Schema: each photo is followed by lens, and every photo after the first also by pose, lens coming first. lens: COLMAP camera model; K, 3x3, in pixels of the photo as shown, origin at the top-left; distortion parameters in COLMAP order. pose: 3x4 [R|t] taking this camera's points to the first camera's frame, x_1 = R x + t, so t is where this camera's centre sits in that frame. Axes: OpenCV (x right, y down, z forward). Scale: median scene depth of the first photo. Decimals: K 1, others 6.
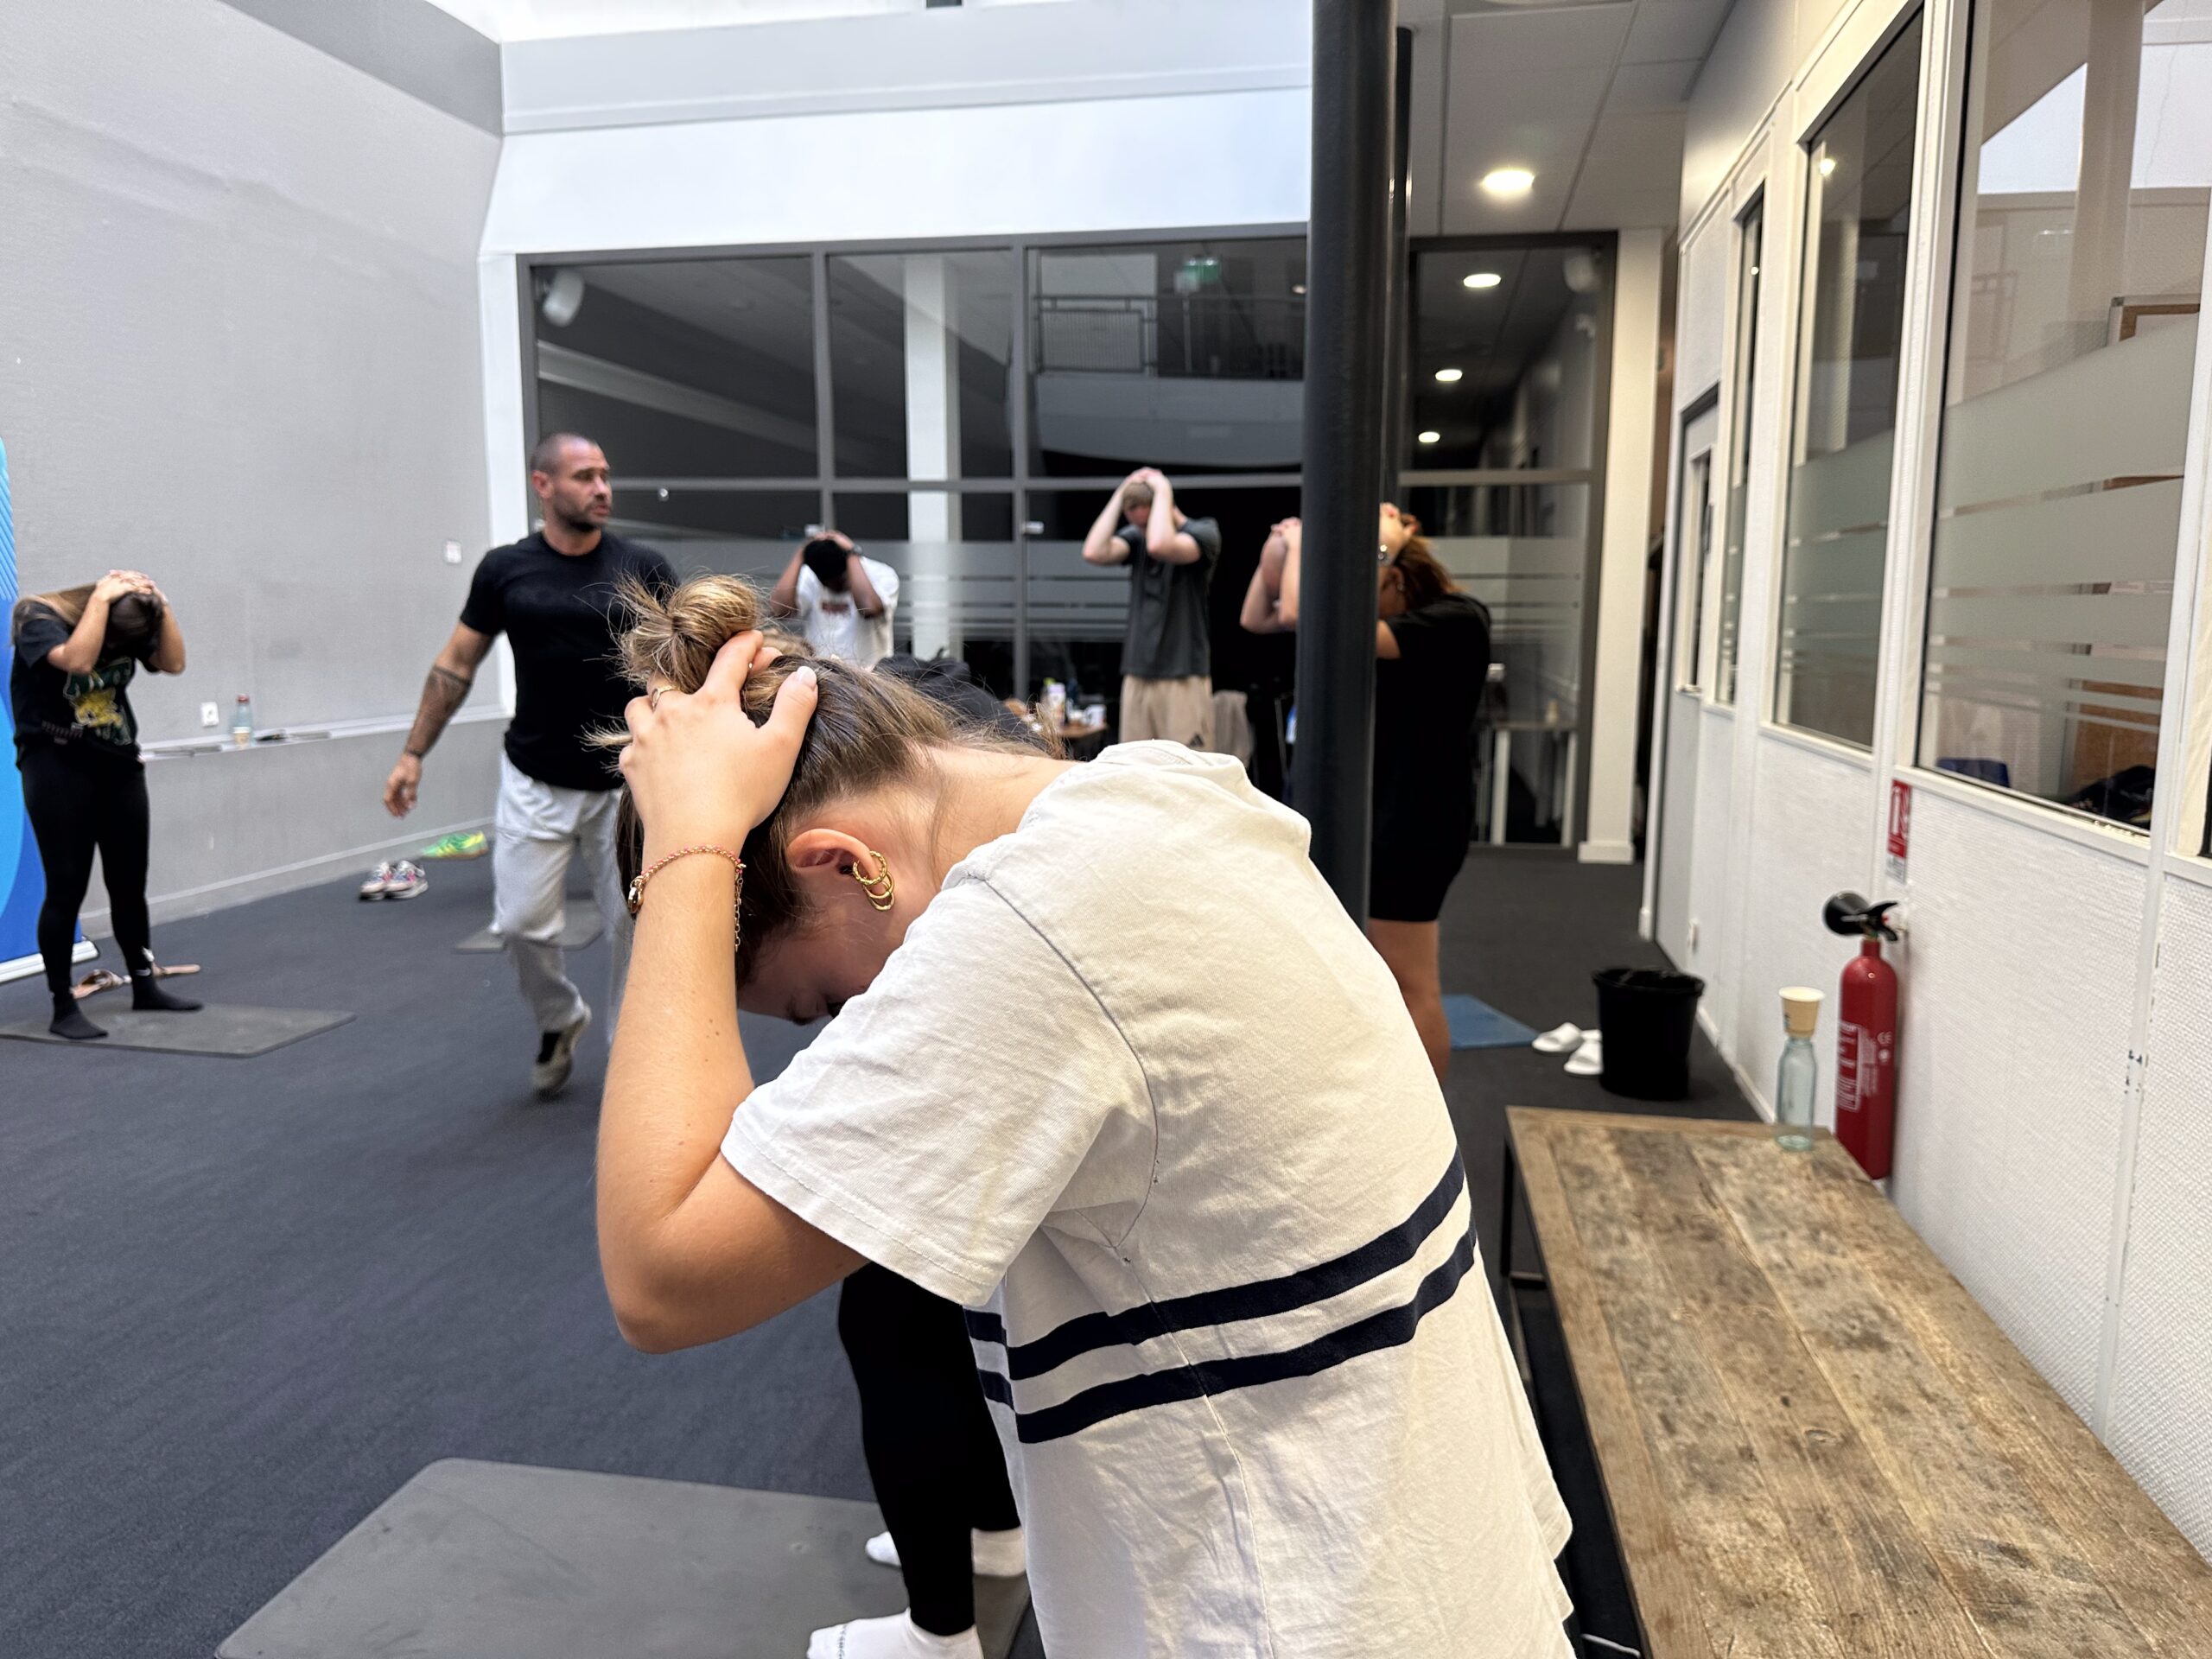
lens RADIAL K [[1547.2, 0, 1139.8], [0, 1547.2, 849.7], [0, 0, 1]] dist [0.049071, -0.066081]
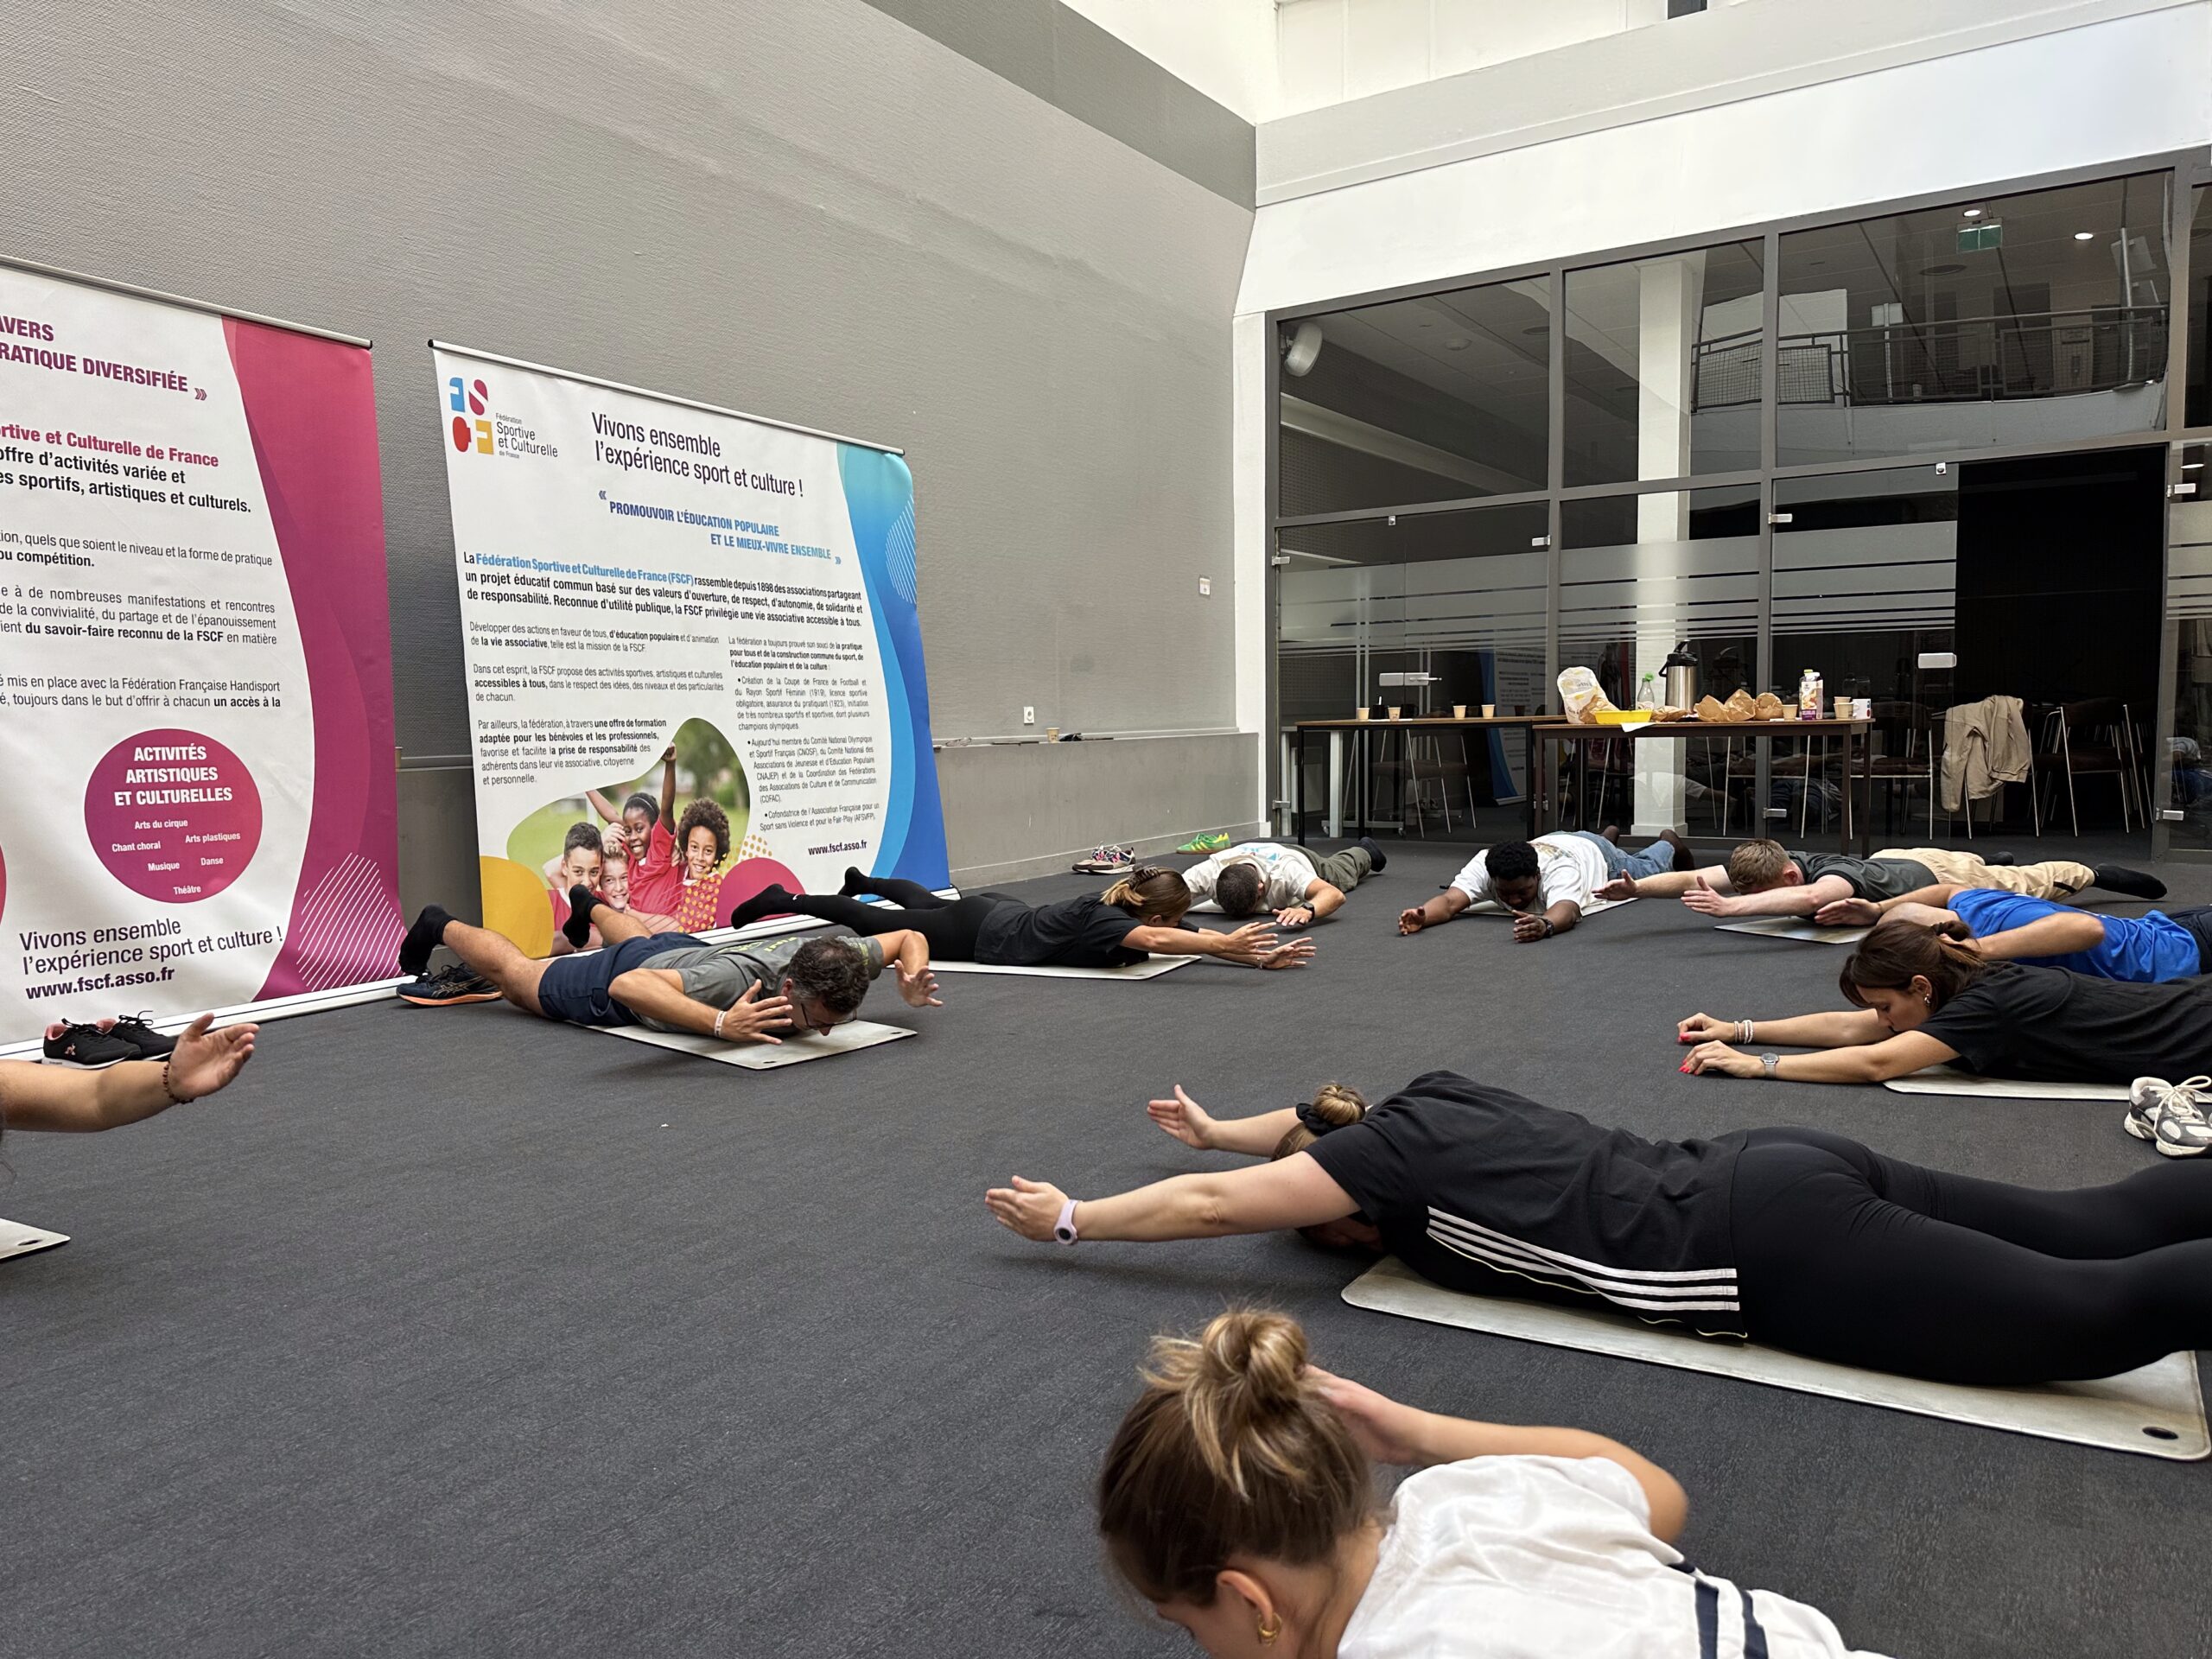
lens RADIAL K [[1547.2, 0, 1110.9], [0, 1547.2, 850.4], [0, 0, 1]] dist [0.049071, -0.066081]
pose [[0.919968, 0.009813, -0.391871, -0.085294], [-0.033974, 0.997921, -0.054767, 0.072920], [0.390519, 0.063698, 0.918389, -0.024524]]
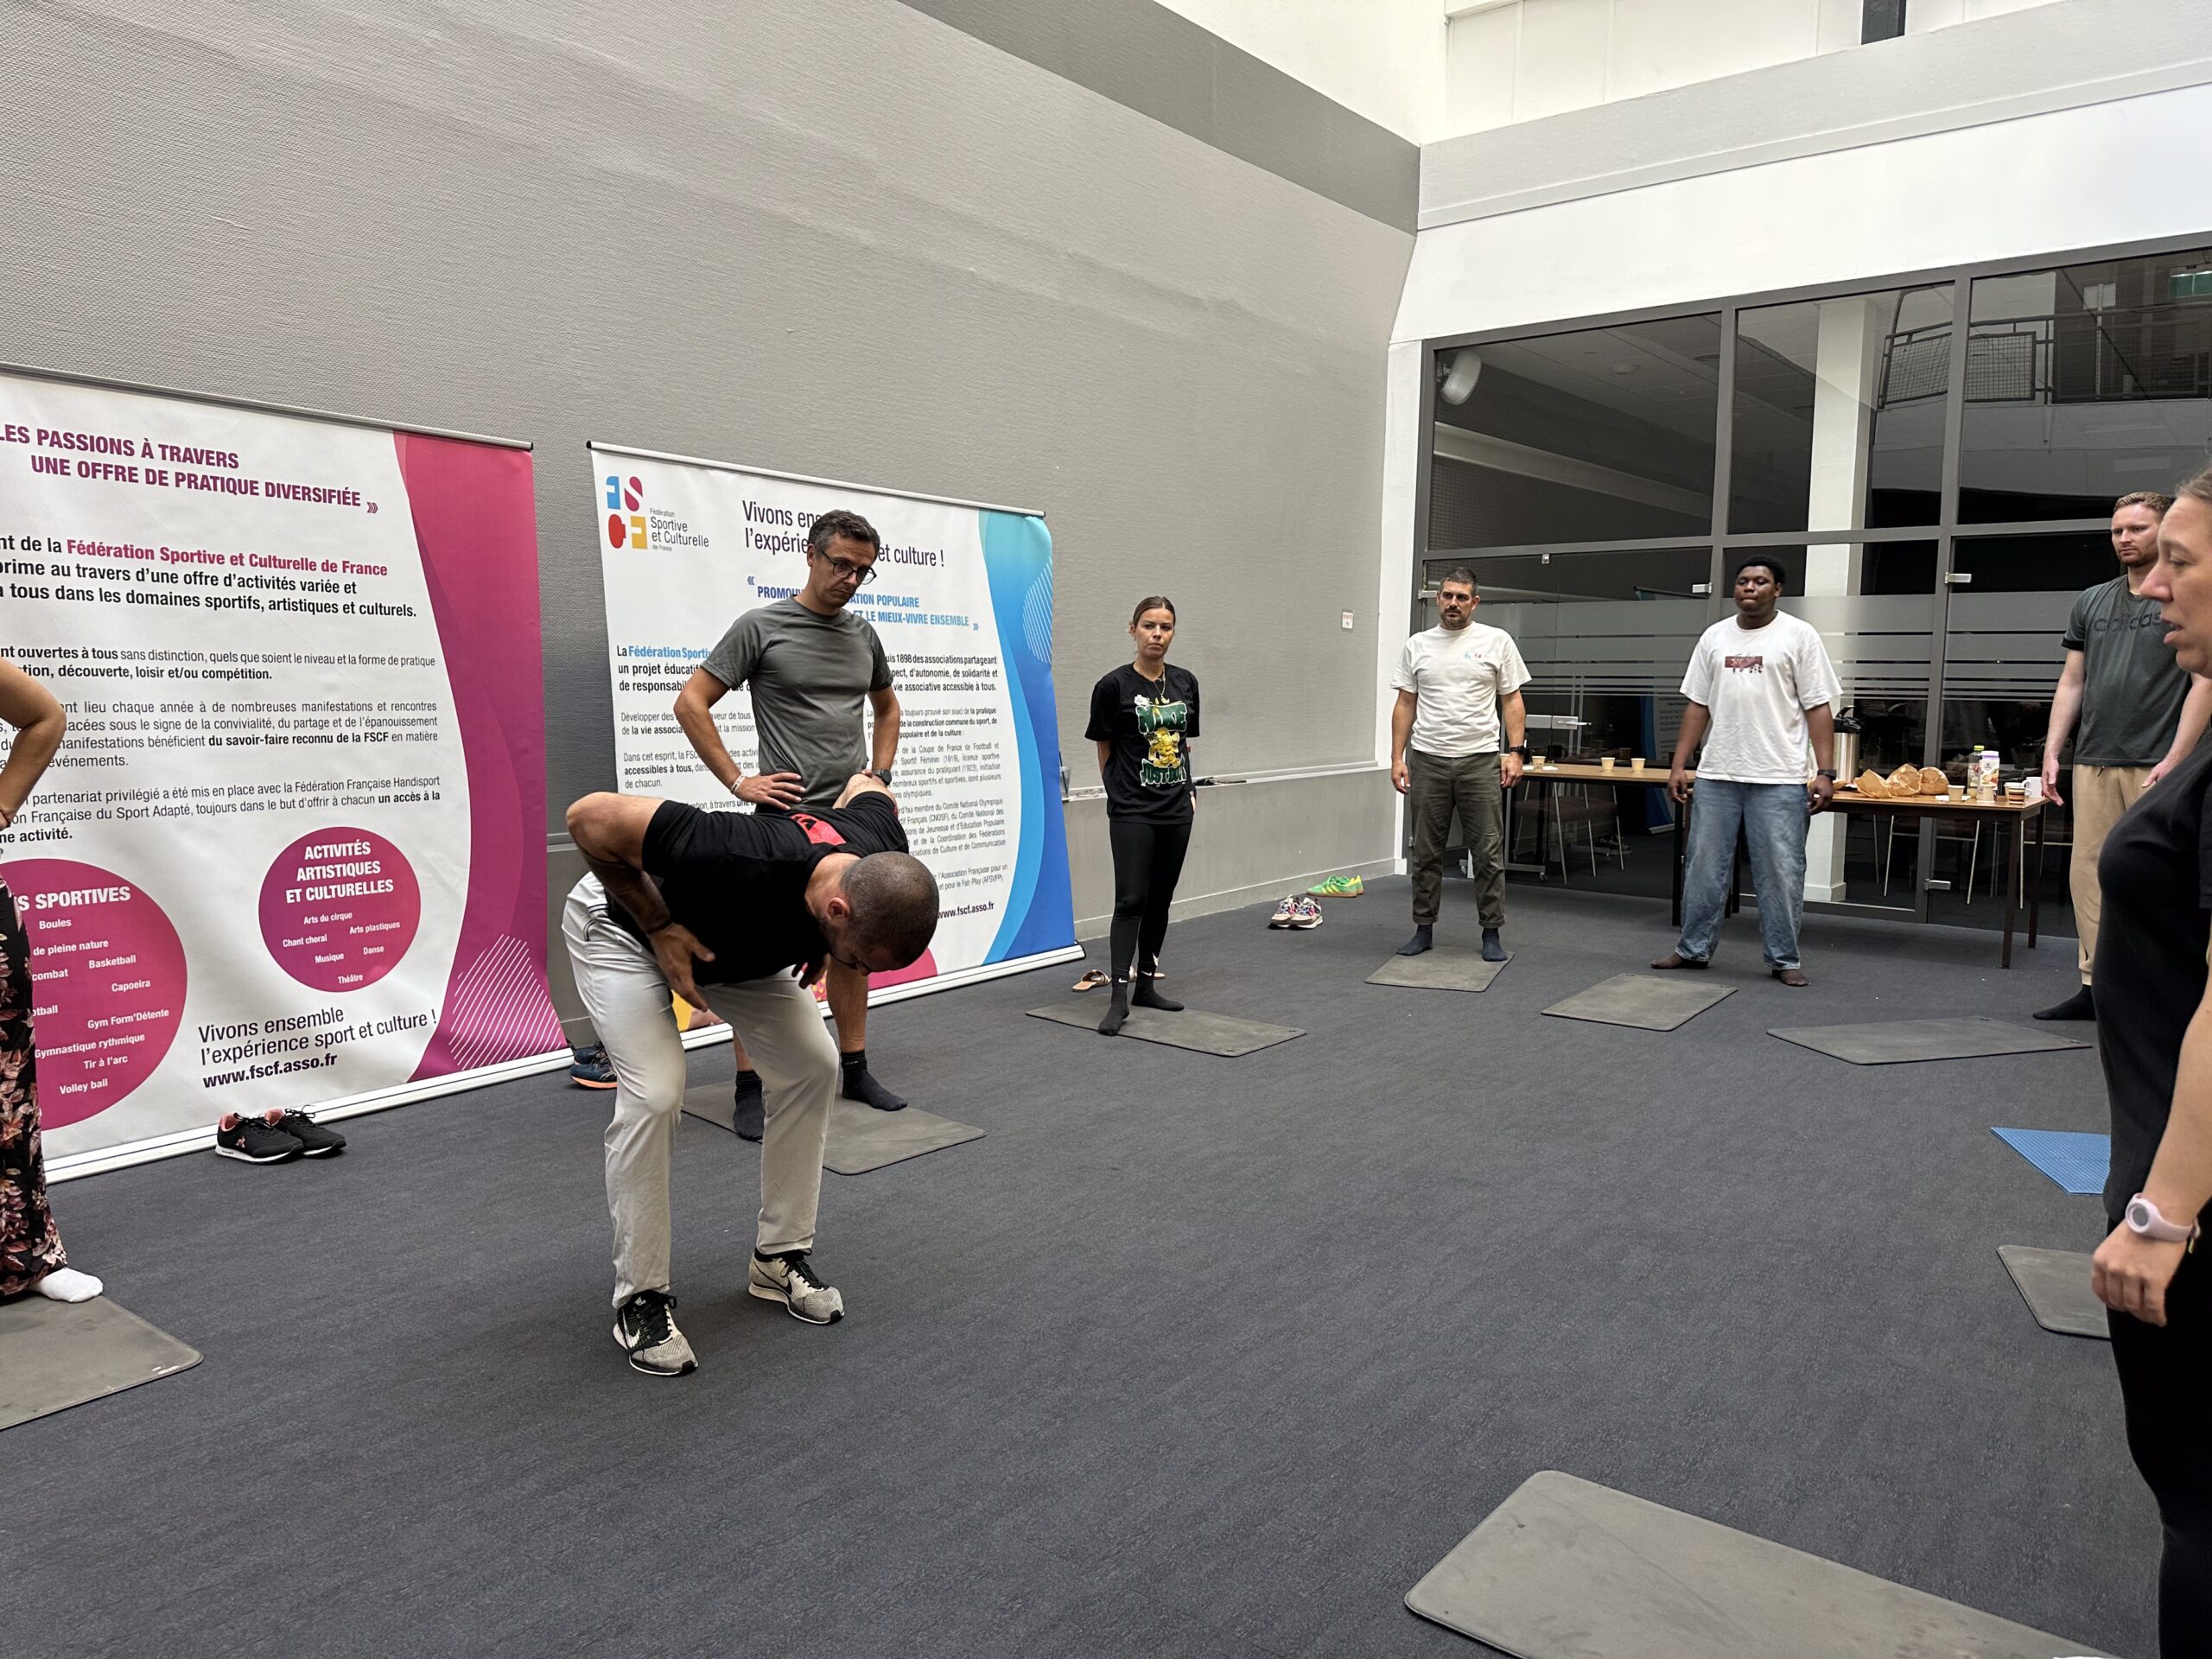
lens RADIAL K [[1547.2, 0, 1109.2], [0, 1547.2, 845.2], [0, 0, 1]] dist [0.049071, -0.066081]
pose [[0.877617, 0.053625, -0.476354, -0.075472], [-0.074044, 0.996962, -0.024185, 0.006833], [0.473609, 0.056497, 0.878921, -0.026758]]
